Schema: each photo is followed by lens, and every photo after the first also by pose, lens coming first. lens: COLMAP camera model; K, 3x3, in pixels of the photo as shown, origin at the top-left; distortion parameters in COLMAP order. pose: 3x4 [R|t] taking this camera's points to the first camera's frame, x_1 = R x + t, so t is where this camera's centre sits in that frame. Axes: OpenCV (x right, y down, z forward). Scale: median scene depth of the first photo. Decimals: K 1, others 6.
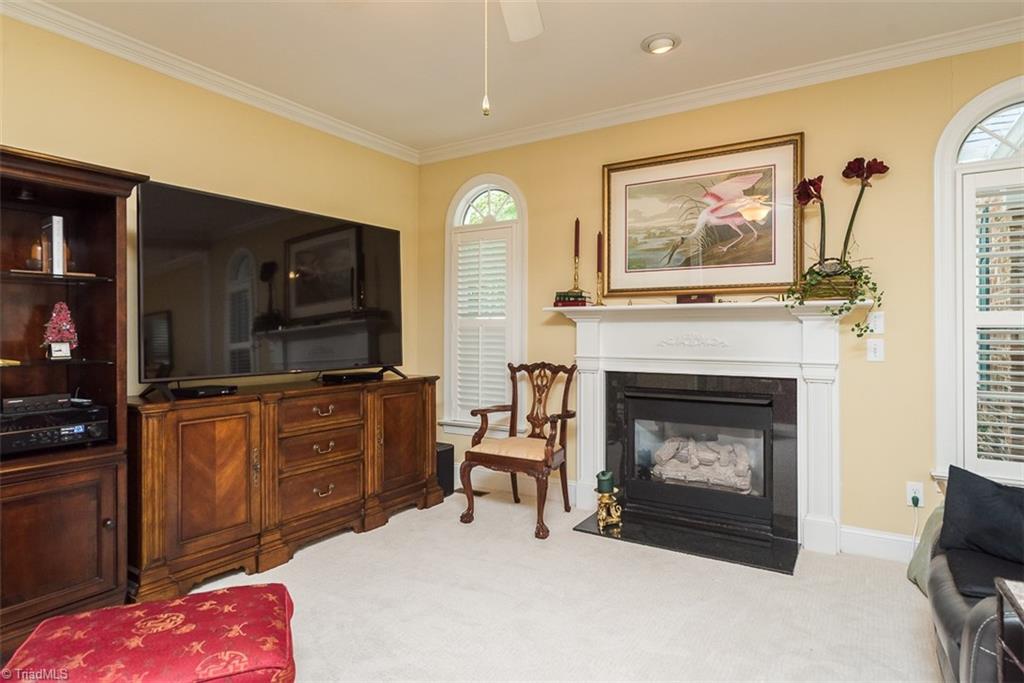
lens RADIAL K [[567.3, 0, 513.9], [0, 567.3, 331.4], [0, 0, 1]] dist [-0.004622, -0.001198]
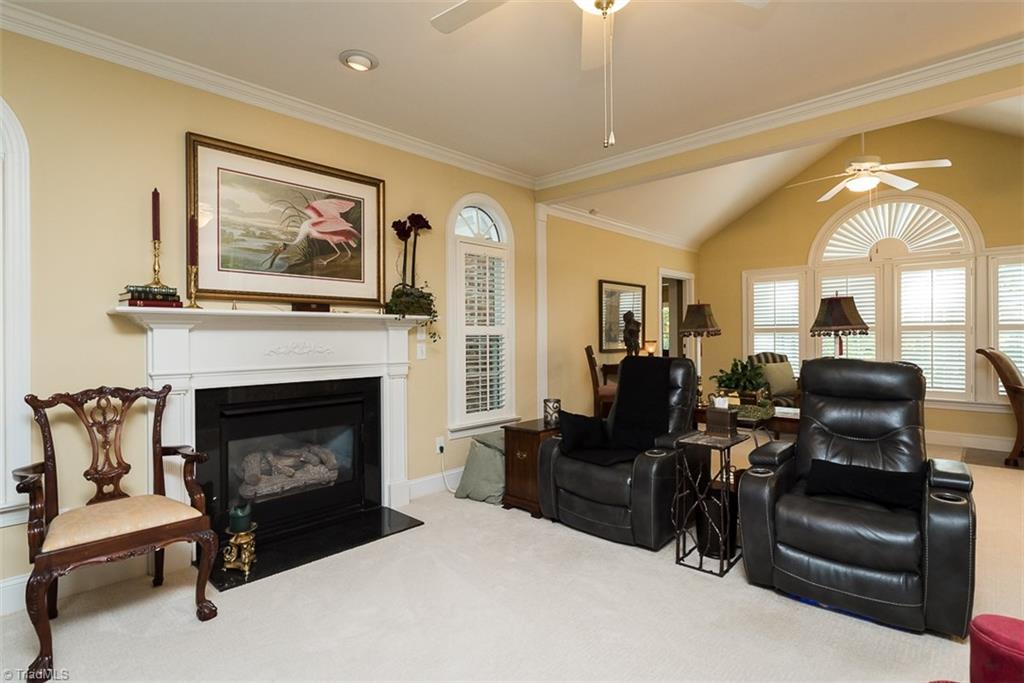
lens RADIAL K [[505.2, 0, 514.3], [0, 505.2, 342.7], [0, 0, 1]] dist [0.001514, 0.000103]
pose [[0.206884, -0.015475, 0.978243, -0.477846], [0.006554, 0.999874, 0.014431, -0.004516], [-0.978344, 0.003426, 0.206959, 0.434655]]
